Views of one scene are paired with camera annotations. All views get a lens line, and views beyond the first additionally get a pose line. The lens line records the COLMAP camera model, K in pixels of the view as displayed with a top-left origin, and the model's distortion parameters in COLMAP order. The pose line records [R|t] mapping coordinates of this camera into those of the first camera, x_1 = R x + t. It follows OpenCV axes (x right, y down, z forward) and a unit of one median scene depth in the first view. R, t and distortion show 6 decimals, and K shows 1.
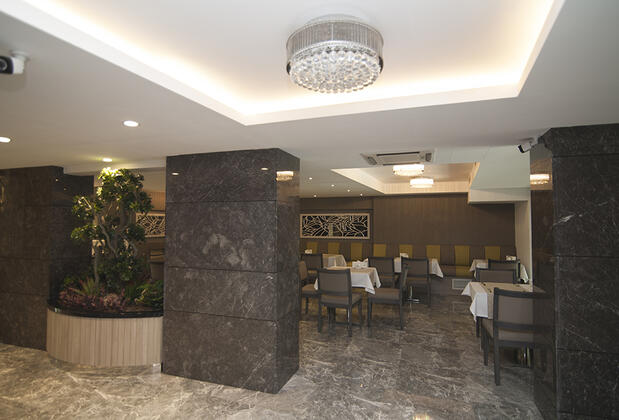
lens RADIAL K [[349.7, 0, 311.2], [0, 349.7, 211.3], [0, 0, 1]] dist [-0.001434, 0.000987]
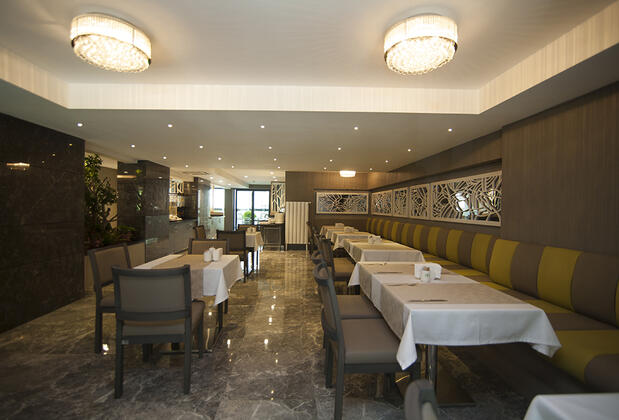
lens RADIAL K [[291.0, 0, 308.1], [0, 291.0, 207.4], [0, 0, 1]] dist [-0.015144, 0.000032]
pose [[0.372067, 0.005433, -0.928190, 0.423665], [0.012616, 0.999861, 0.010909, 0.048210], [0.928120, -0.015769, 0.371946, 0.651038]]
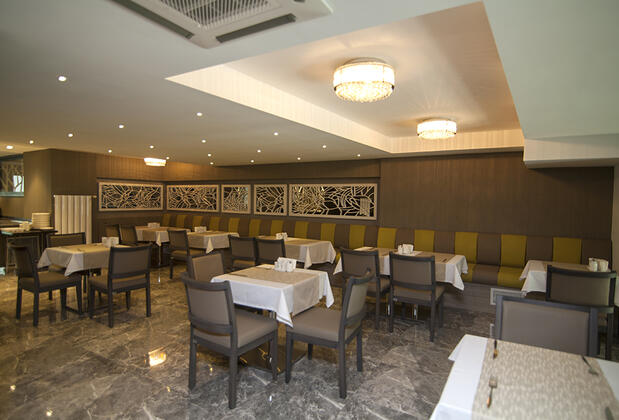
lens RADIAL K [[349.7, 0, 304.9], [0, 349.7, 209.2], [0, 0, 1]] dist [-0.001434, 0.000987]
pose [[0.978481, 0.020435, -0.205323, 0.176105], [-0.007637, 0.997989, 0.062933, 0.014488], [0.206196, -0.060011, 0.976669, 0.286471]]
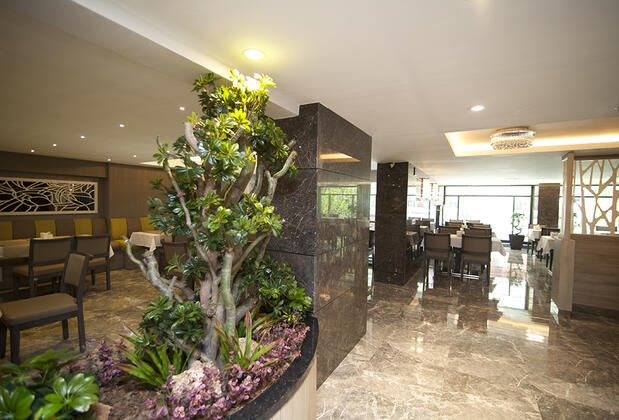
lens RADIAL K [[291.0, 0, 310.9], [0, 291.0, 210.1], [0, 0, 1]] dist [-0.015144, 0.000032]
pose [[0.173002, -0.028927, 0.984497, -0.438010], [-0.054776, 0.997739, 0.038941, 0.017530], [-0.983397, -0.060663, 0.171026, 0.391938]]
